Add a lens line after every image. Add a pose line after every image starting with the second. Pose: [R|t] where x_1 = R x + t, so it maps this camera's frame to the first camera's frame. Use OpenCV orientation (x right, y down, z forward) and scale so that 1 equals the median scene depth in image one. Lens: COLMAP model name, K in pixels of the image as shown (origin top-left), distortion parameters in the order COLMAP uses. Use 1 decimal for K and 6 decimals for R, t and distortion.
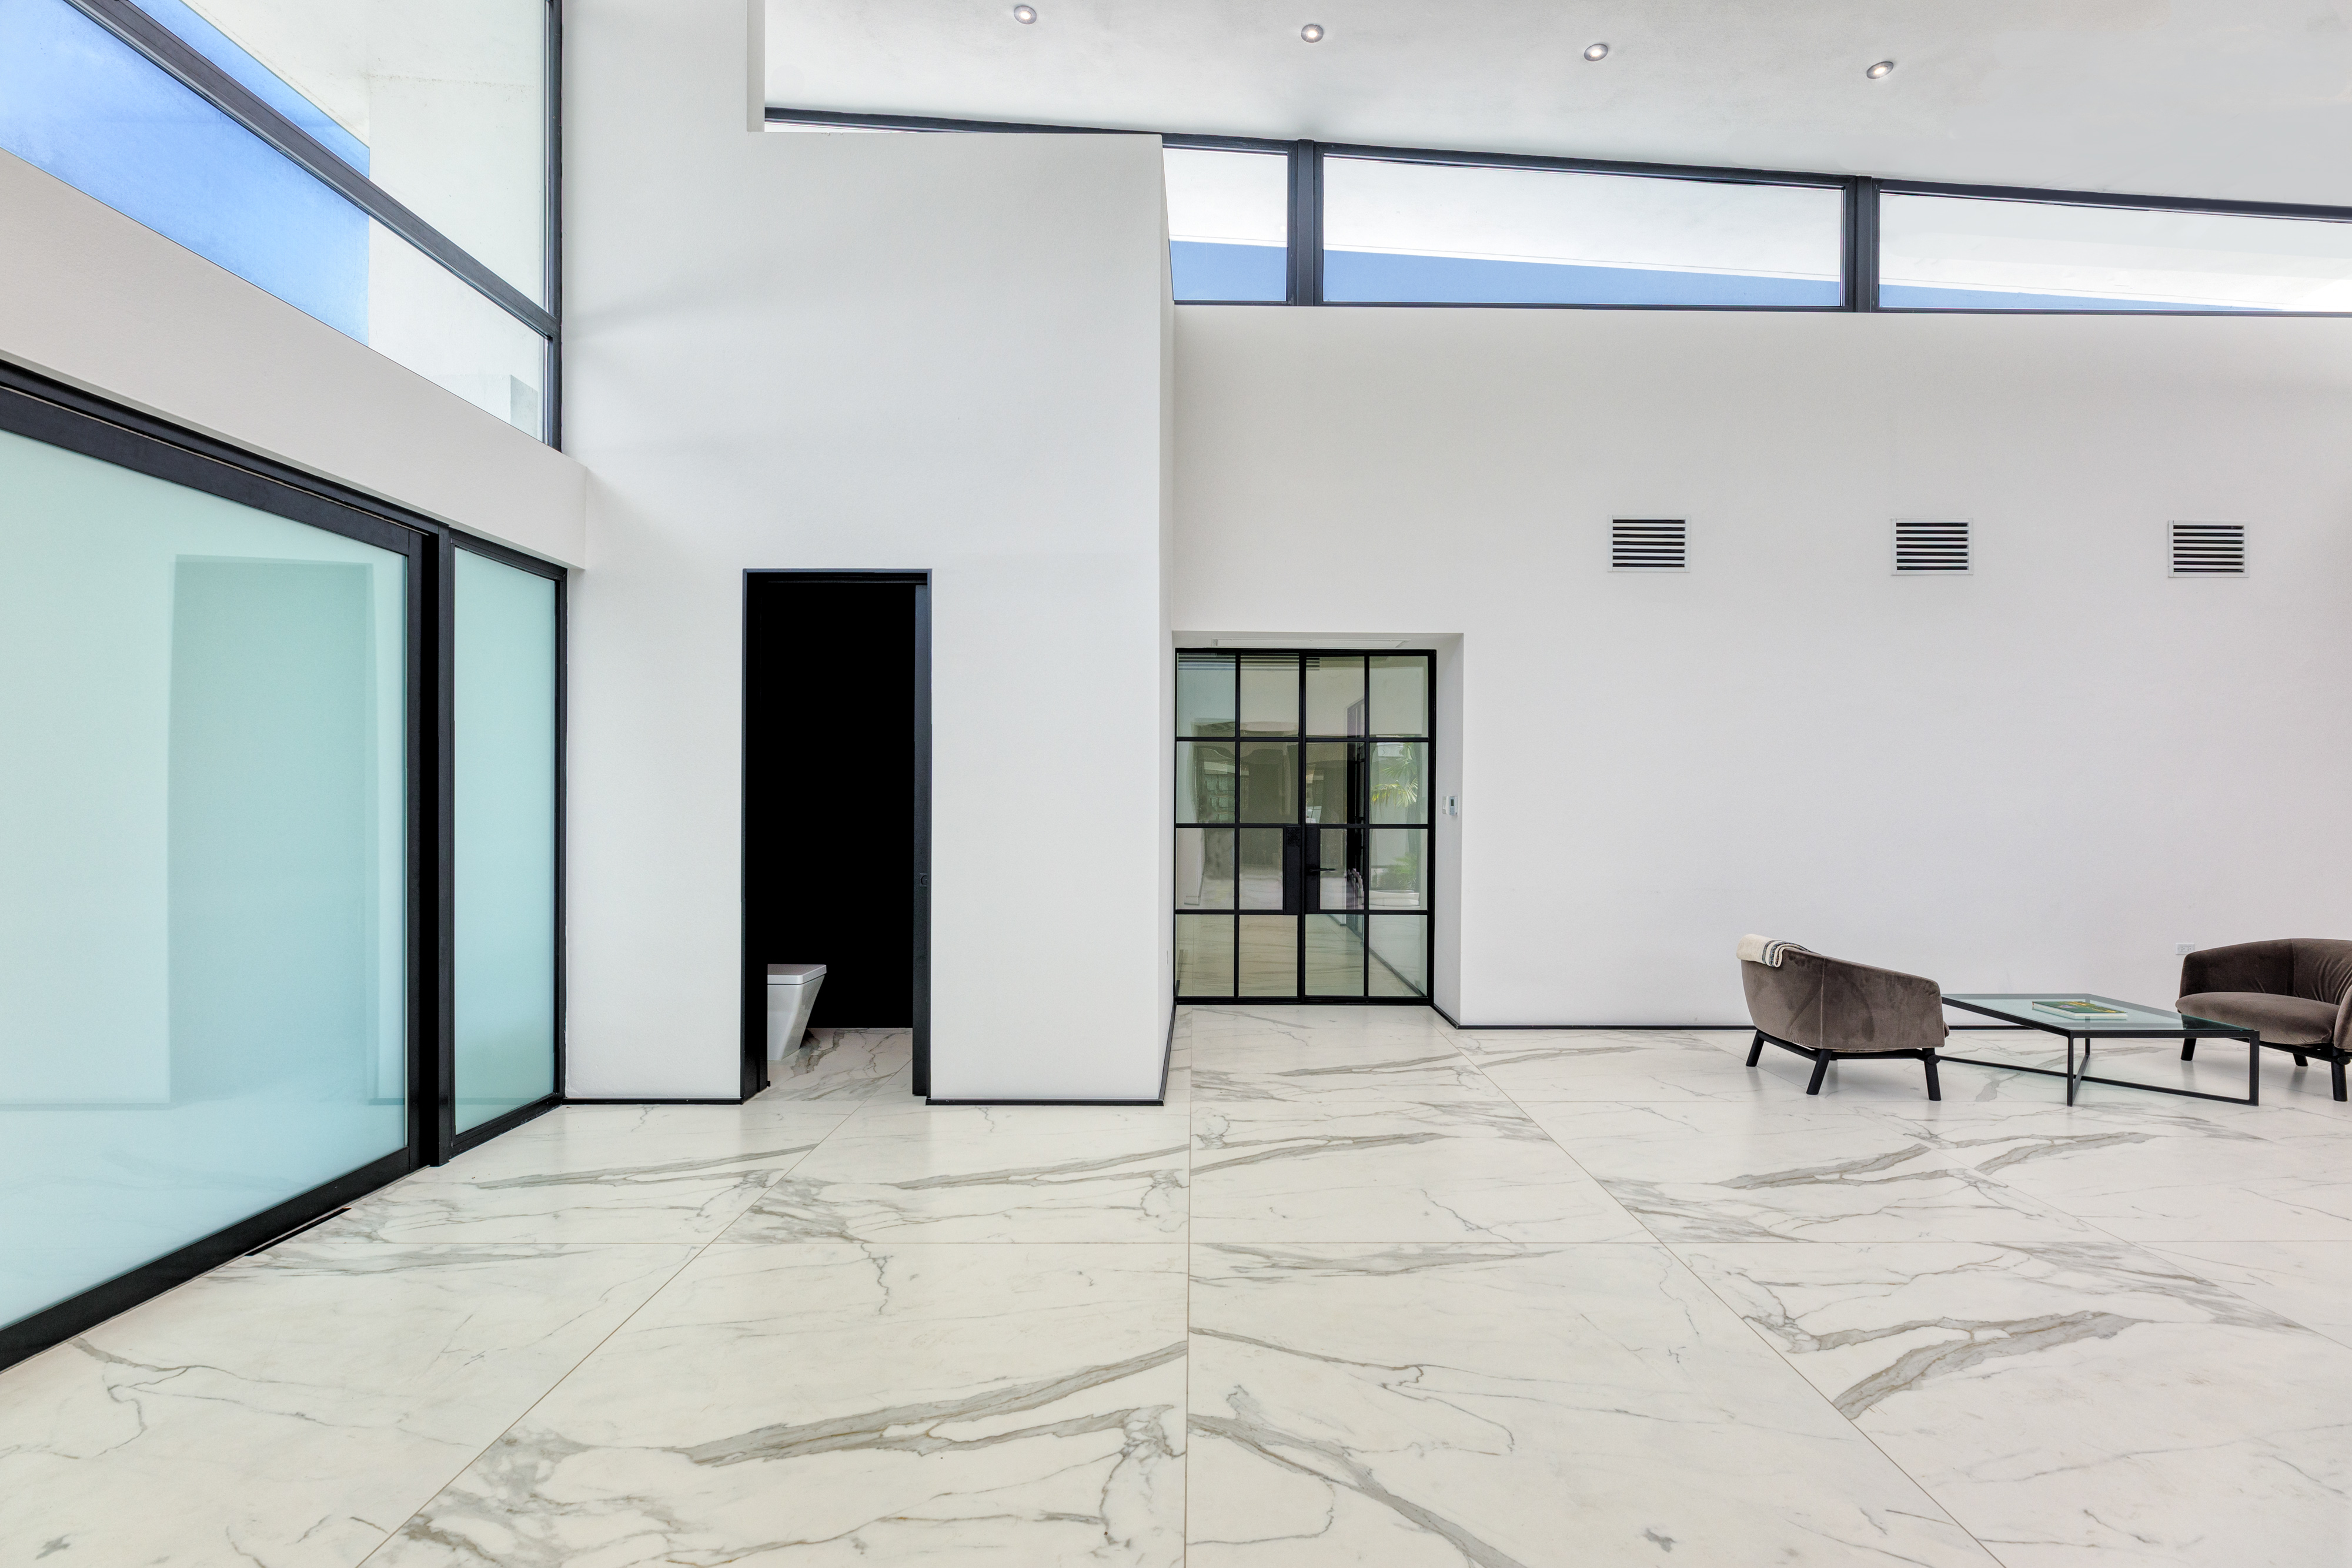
lens RADIAL K [[1010.6, 0, 1164.6], [0, 1010.6, 799.8], [0, 0, 1]] dist [-0.000575, -0.002057]
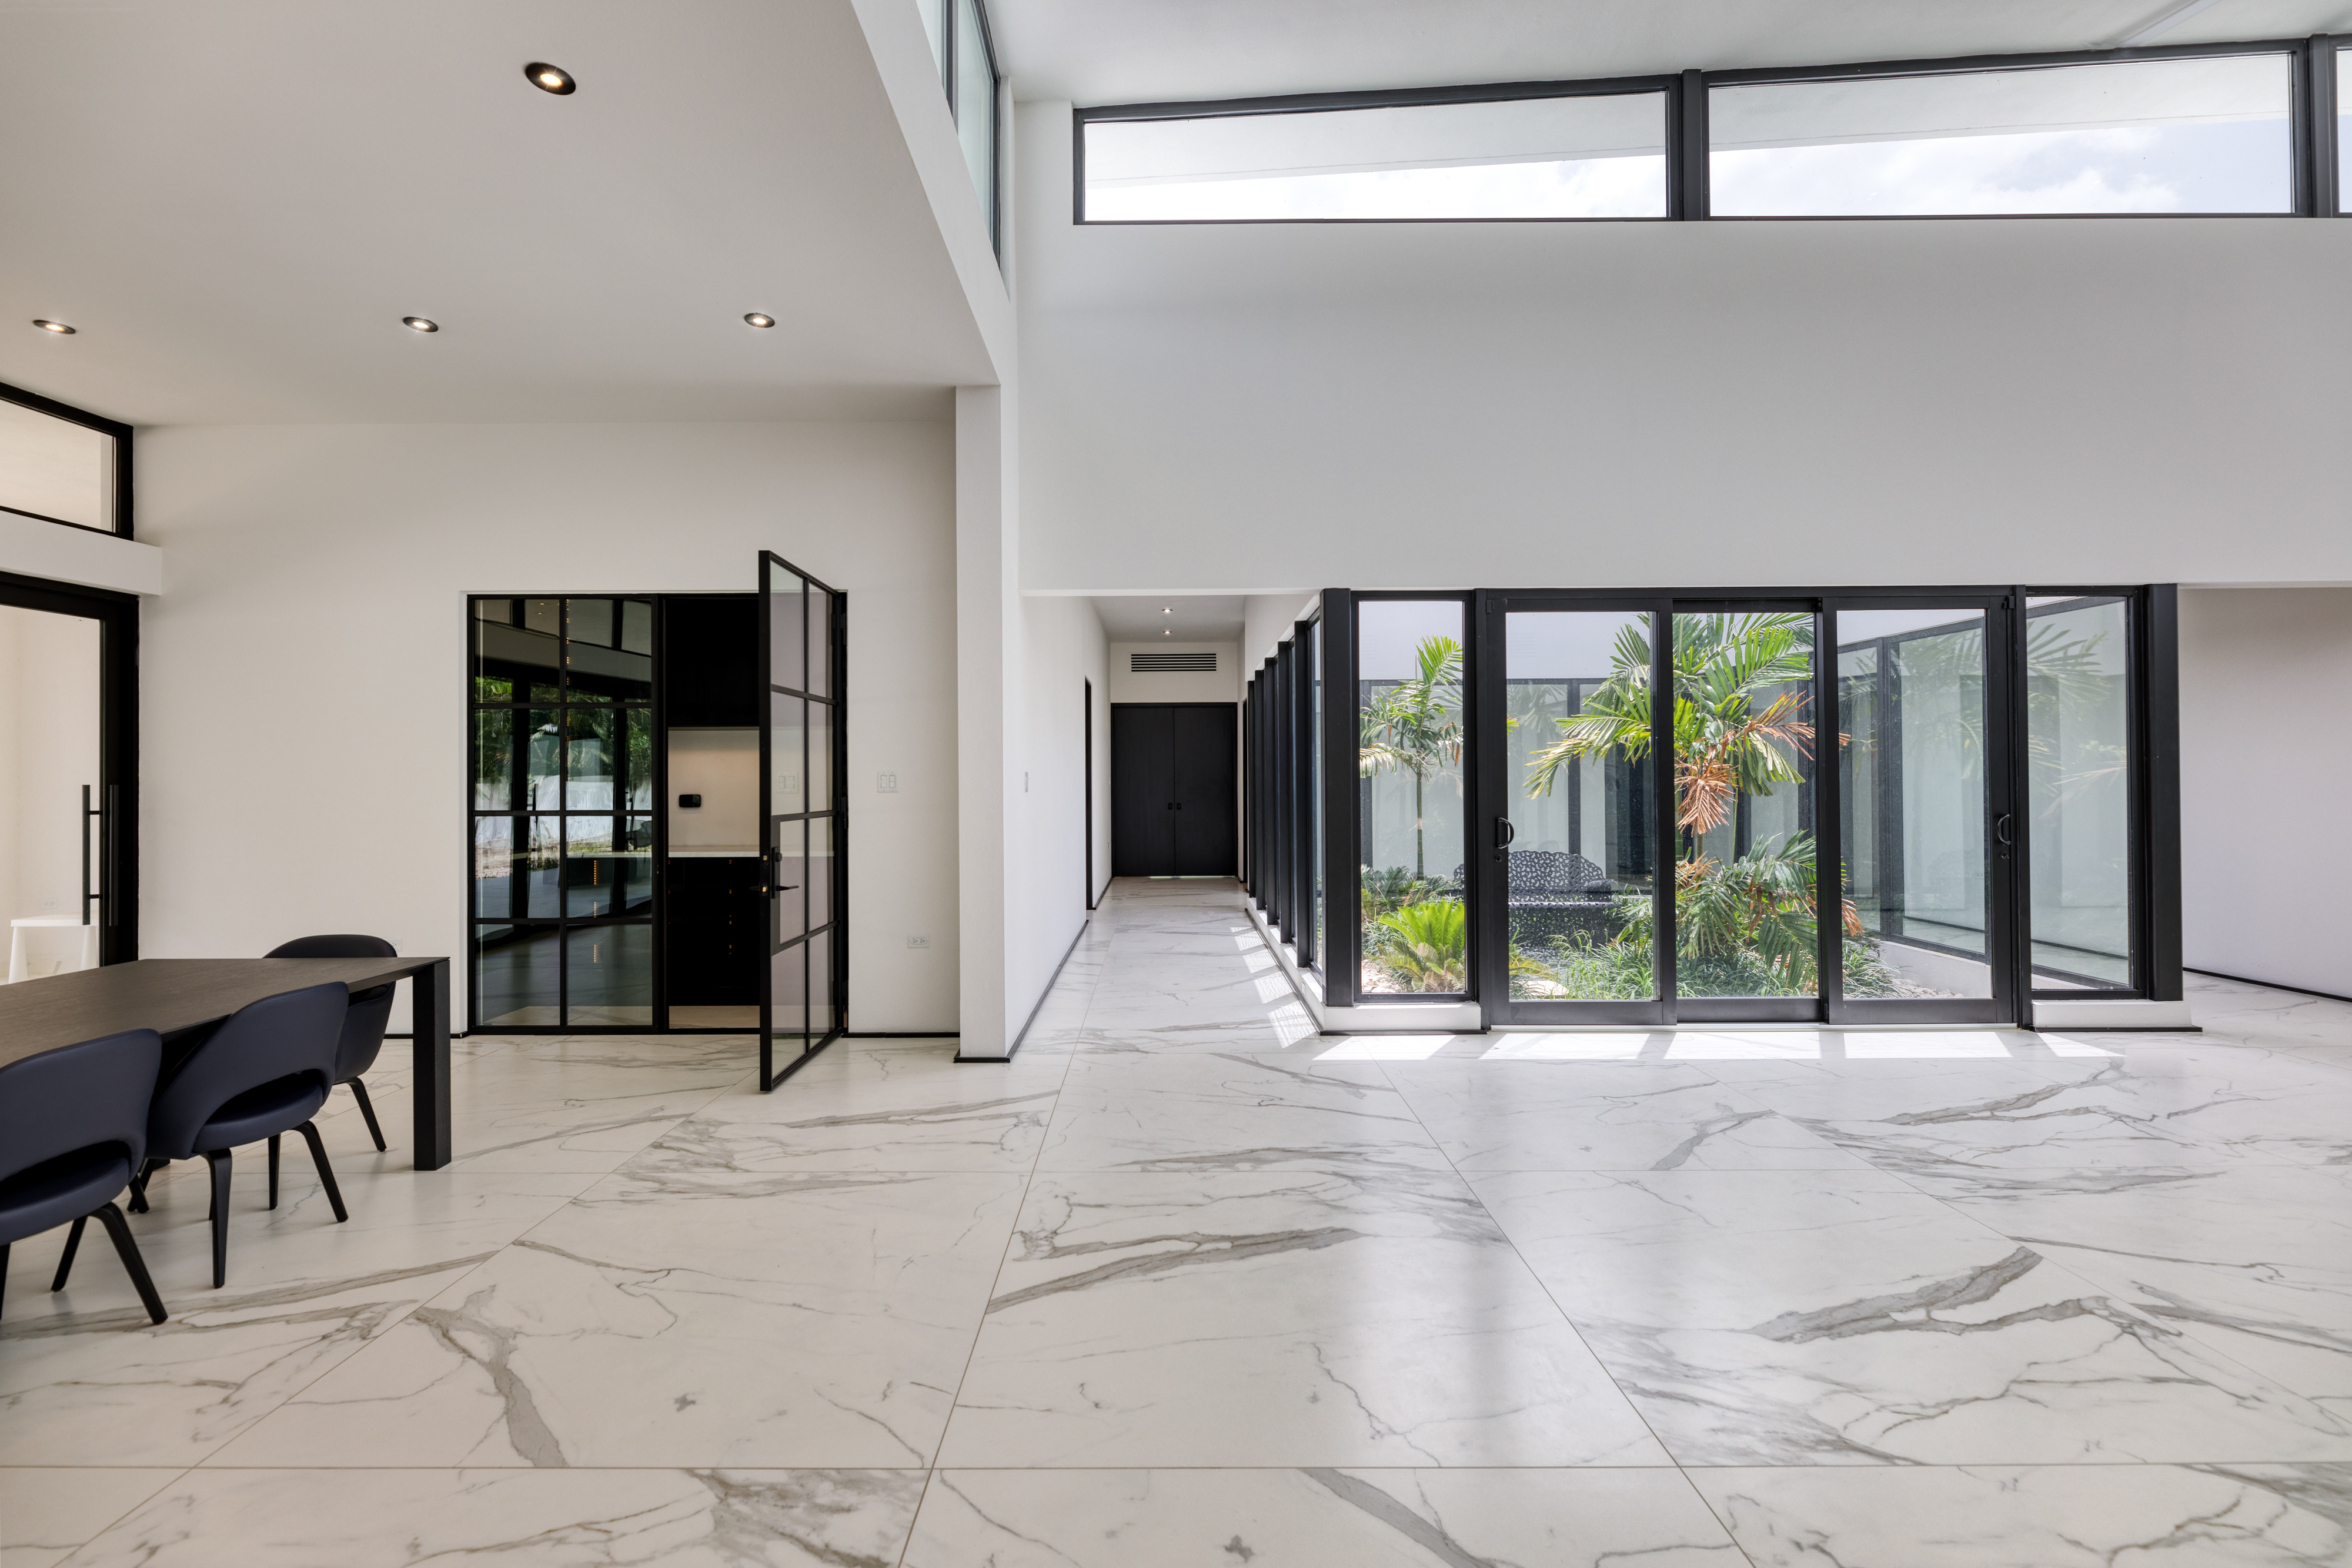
lens RADIAL K [[1010.6, 0, 1110.3], [0, 1010.6, 747.9], [0, 0, 1]] dist [-0.000575, -0.002057]
pose [[0.999679, -0.010324, -0.023147, 0.618739], [0.009703, 0.999593, -0.026809, 0.015707], [0.023414, 0.026576, 0.999373, -0.094149]]
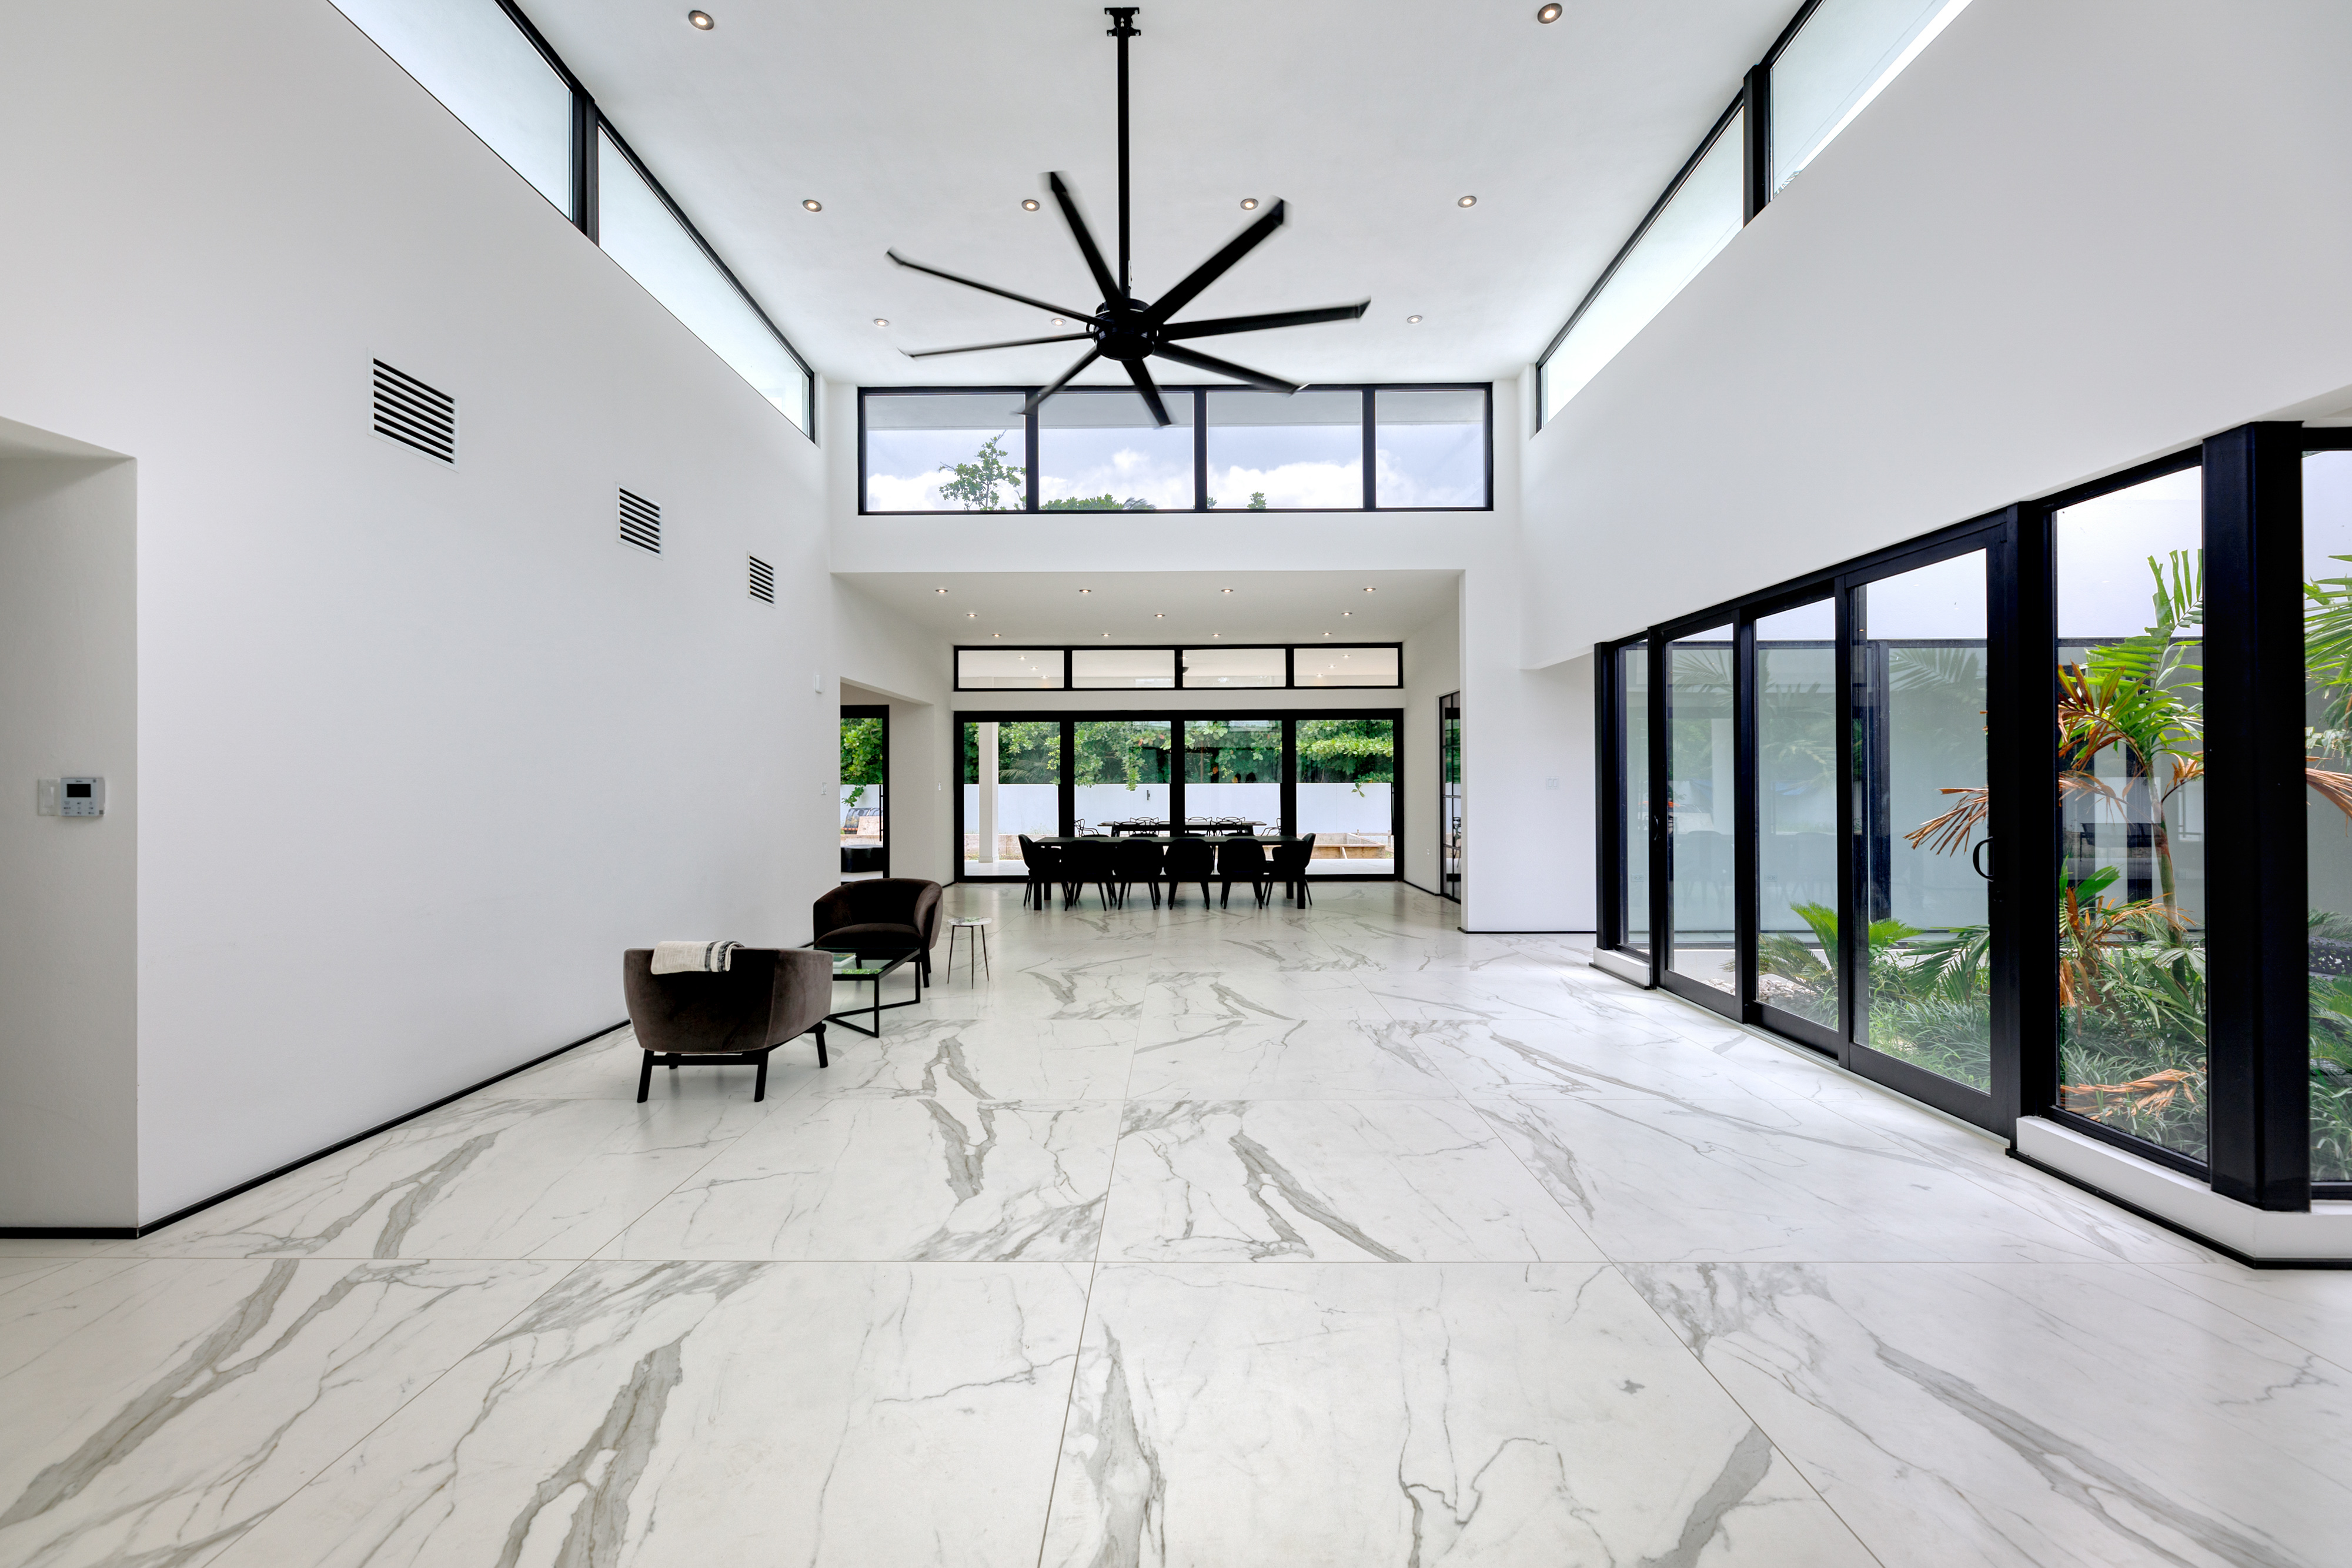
lens RADIAL K [[1010.6, 0, 1170.1], [0, 1010.6, 807.0], [0, 0, 1]] dist [-0.000575, -0.002057]
pose [[-0.013060, -0.026218, 0.999571, -0.432076], [0.004736, 0.999643, 0.026282, -0.001215], [-0.999903, 0.005078, -0.012931, 0.963305]]
